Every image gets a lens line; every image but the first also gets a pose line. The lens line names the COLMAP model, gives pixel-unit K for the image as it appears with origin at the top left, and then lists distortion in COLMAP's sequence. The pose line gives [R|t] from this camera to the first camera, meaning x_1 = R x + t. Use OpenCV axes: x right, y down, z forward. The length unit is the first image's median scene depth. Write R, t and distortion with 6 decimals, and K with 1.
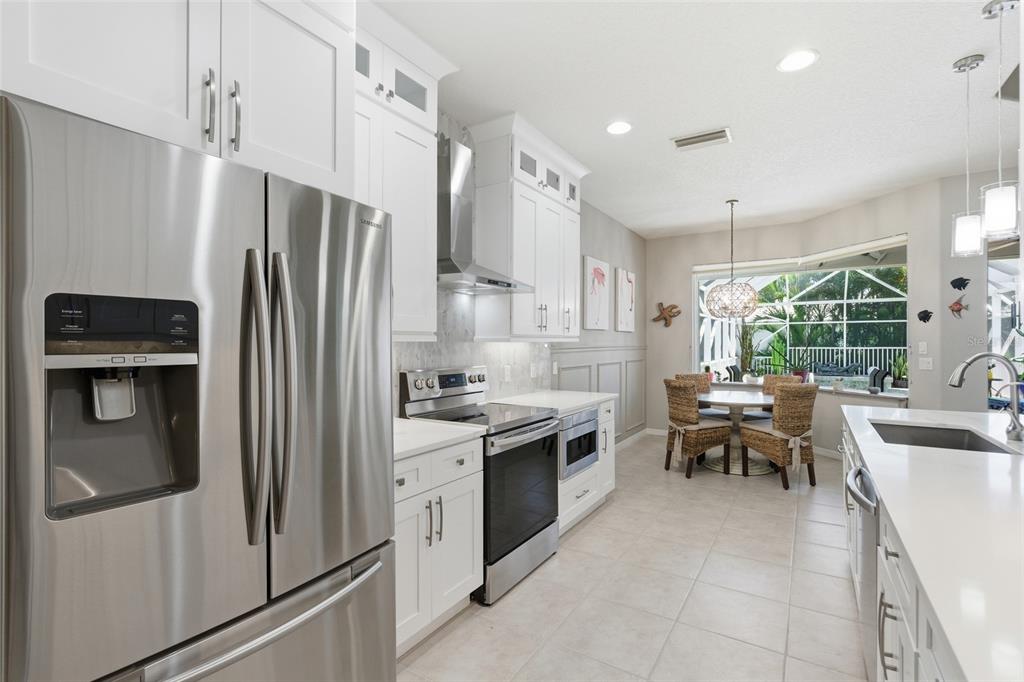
lens RADIAL K [[466.7, 0, 511.6], [0, 466.7, 342.9], [0, 0, 1]] dist [-0.010734, 0.002306]
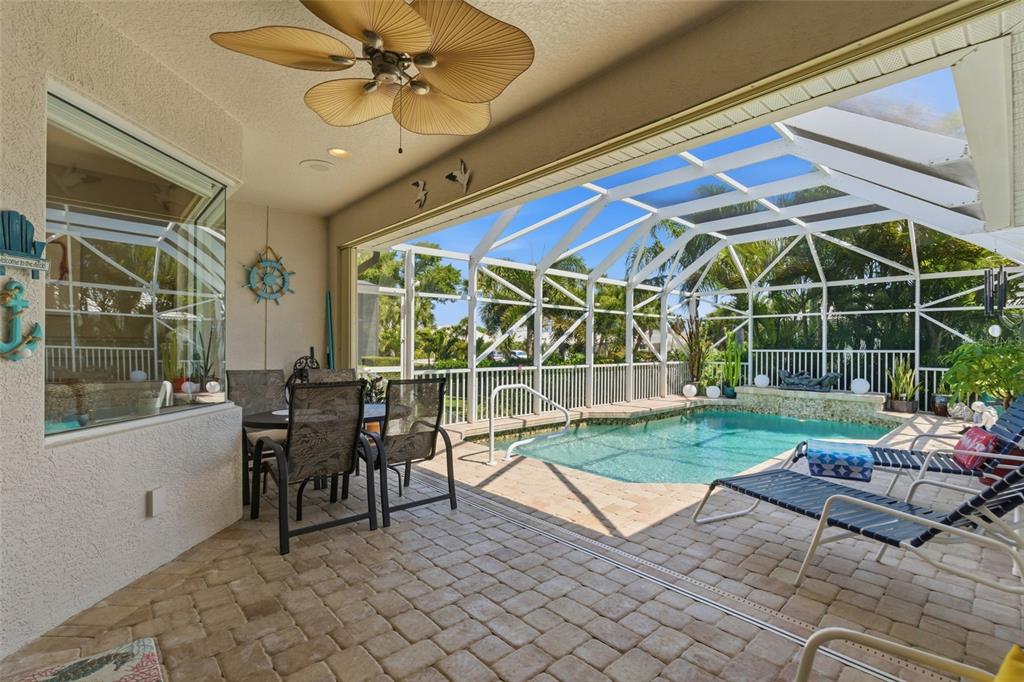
lens RADIAL K [[466.7, 0, 533.1], [0, 466.7, 346.2], [0, 0, 1]] dist [-0.010734, 0.002306]
pose [[0.969535, 0.007062, -0.244851, 0.500314], [-0.006744, 0.999975, 0.002139, 0.005577], [0.244860, -0.000422, 0.969558, 0.235427]]
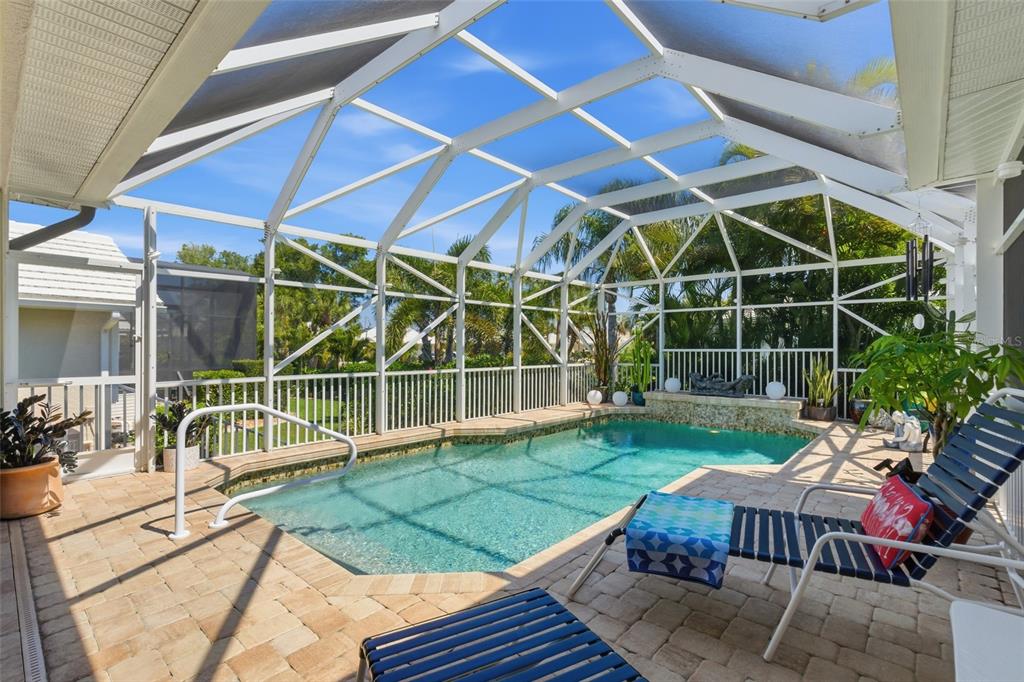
lens RADIAL K [[466.7, 0, 549.4], [0, 466.7, 346.1], [0, 0, 1]] dist [-0.010734, 0.002306]
pose [[0.991887, 0.002062, -0.127104, 0.591131], [-0.002081, 0.999998, -0.000016, 0.006805], [0.127103, 0.000280, 0.991889, 0.394651]]
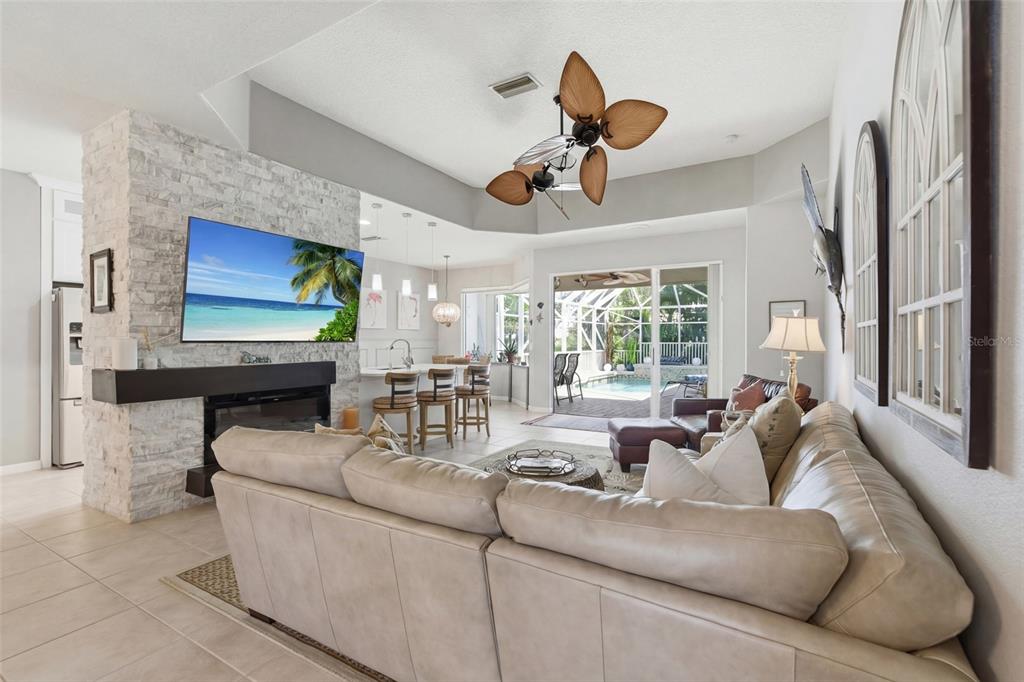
lens RADIAL K [[466.7, 0, 518.6], [0, 466.7, 341.2], [0, 0, 1]] dist [-0.010734, 0.002306]
pose [[0.999461, 0.003658, 0.032628, 0.252449], [-0.003726, 0.999991, 0.002009, 0.004942], [-0.032620, -0.002130, 0.999466, -0.284783]]
